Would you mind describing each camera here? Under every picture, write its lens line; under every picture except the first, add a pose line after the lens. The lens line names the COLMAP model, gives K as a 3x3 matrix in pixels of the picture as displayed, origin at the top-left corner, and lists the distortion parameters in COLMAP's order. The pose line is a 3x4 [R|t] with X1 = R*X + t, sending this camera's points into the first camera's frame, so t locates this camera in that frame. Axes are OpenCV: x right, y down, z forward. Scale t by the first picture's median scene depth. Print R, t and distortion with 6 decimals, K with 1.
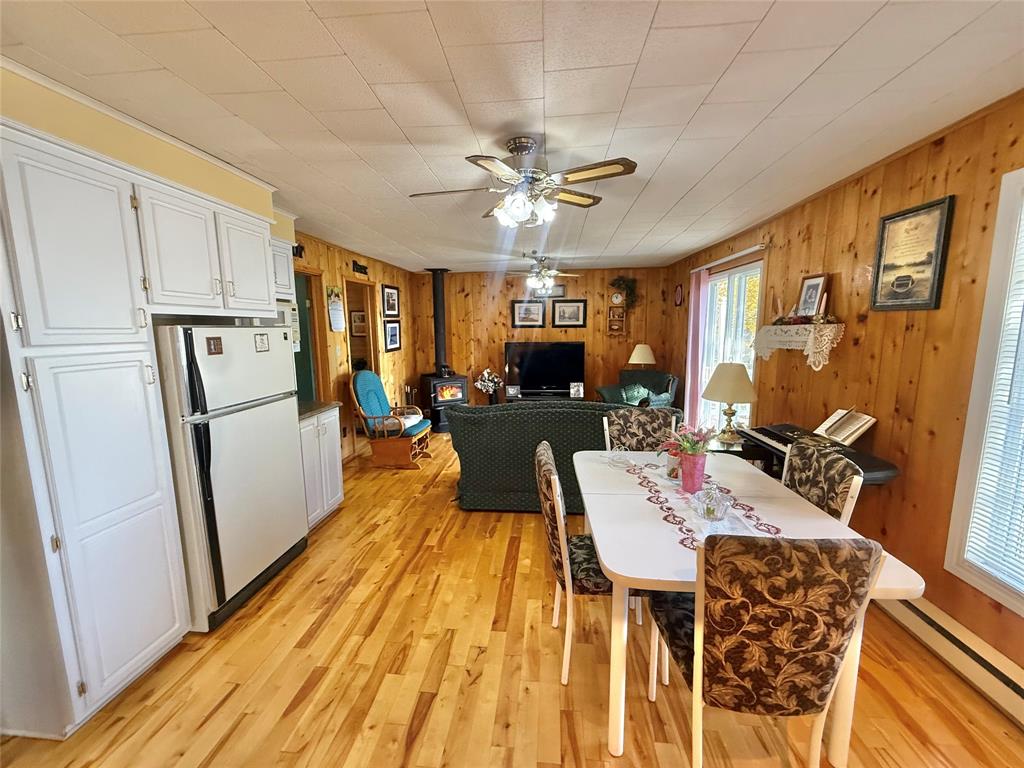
lens RADIAL K [[406.9, 0, 510.1], [0, 406.9, 383.4], [0, 0, 1]] dist [0.000231, 0.000018]
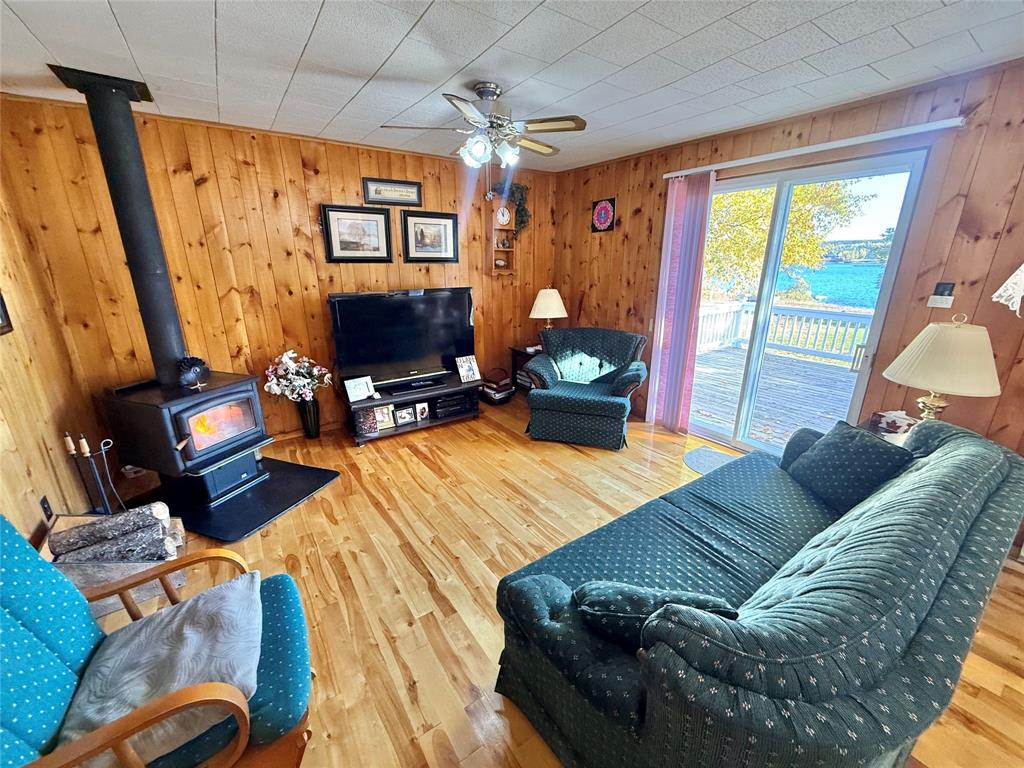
lens RADIAL K [[406.9, 0, 509.5], [0, 406.9, 383.6], [0, 0, 1]] dist [0.000231, 0.000018]
pose [[0.764583, -0.176566, 0.619869, -0.437506], [0.084043, 0.980846, 0.175724, -0.163993], [-0.639023, -0.082259, 0.764777, 1.268316]]
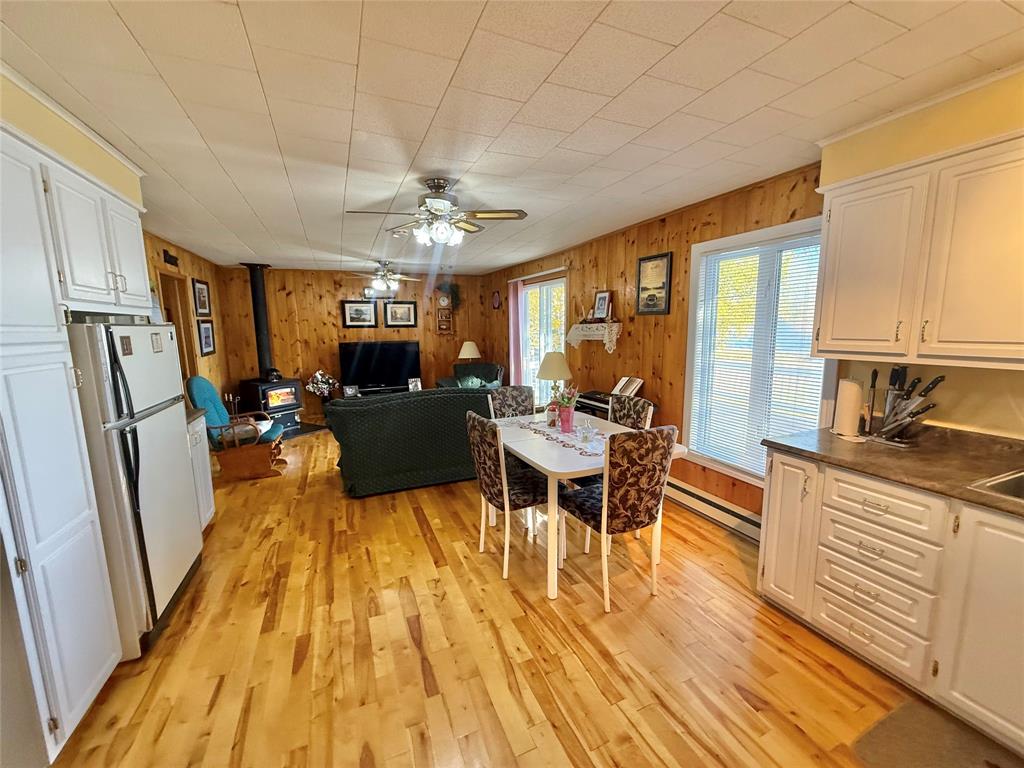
lens RADIAL K [[406.9, 0, 509.6], [0, 406.9, 383.4], [0, 0, 1]] dist [0.000231, 0.000018]
pose [[0.877189, -0.070076, 0.475004, -0.329141], [0.071178, 0.997340, 0.015689, 0.032121], [-0.474840, 0.020048, 0.879844, -0.176364]]
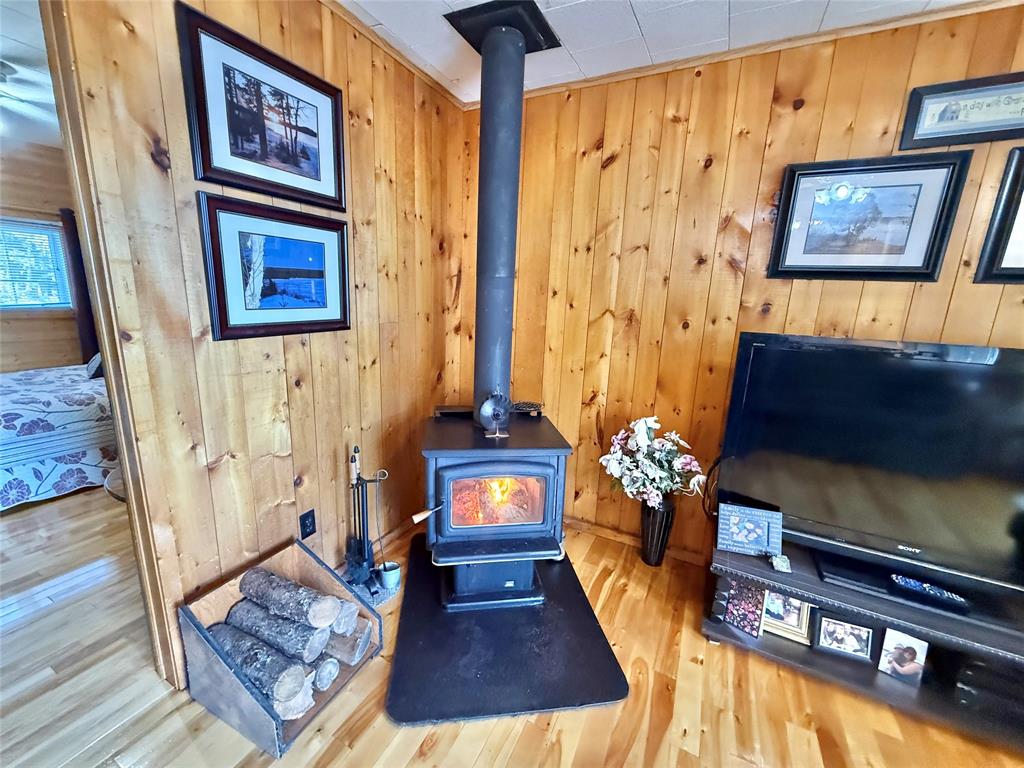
lens RADIAL K [[406.9, 0, 508.8], [0, 406.9, 383.0], [0, 0, 1]] dist [0.000231, 0.000018]
pose [[0.933581, 0.125159, -0.335800, -0.150658], [-0.103806, 0.991304, 0.080878, -0.197528], [0.343002, -0.040648, 0.938455, 1.888586]]
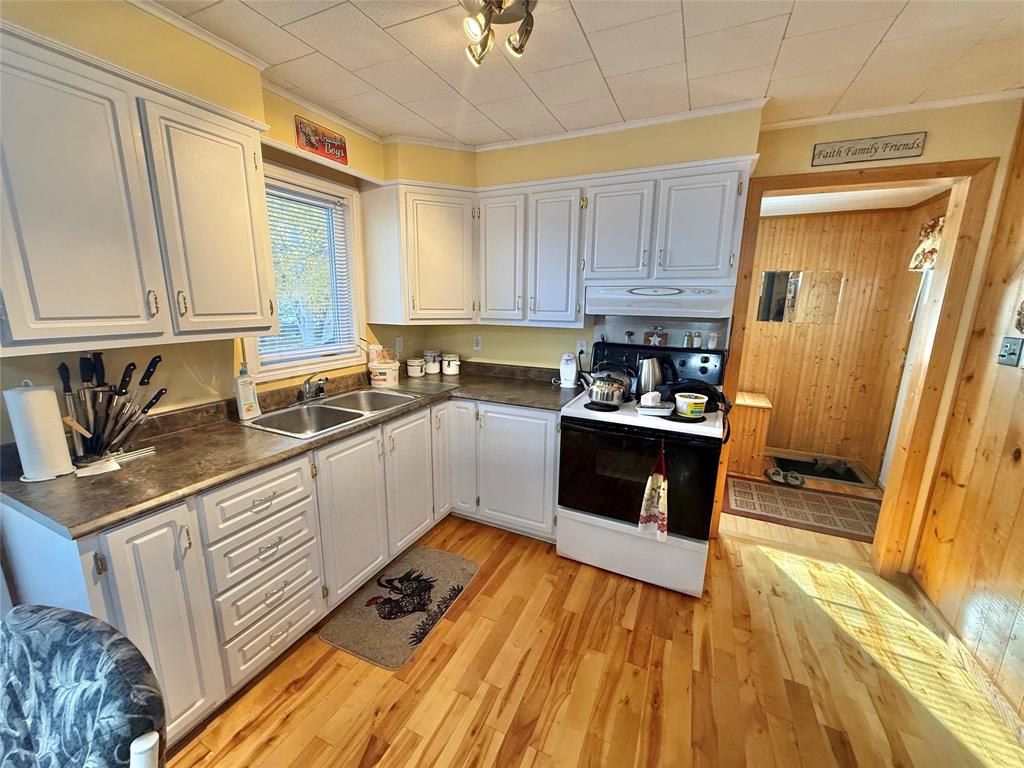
lens RADIAL K [[406.9, 0, 511.2], [0, 406.9, 381.8], [0, 0, 1]] dist [0.000231, 0.000018]
pose [[-0.943928, -0.069337, 0.322789, -0.020799], [0.040990, 0.945521, 0.322970, -0.058268], [-0.327598, 0.318091, -0.889662, 0.495434]]
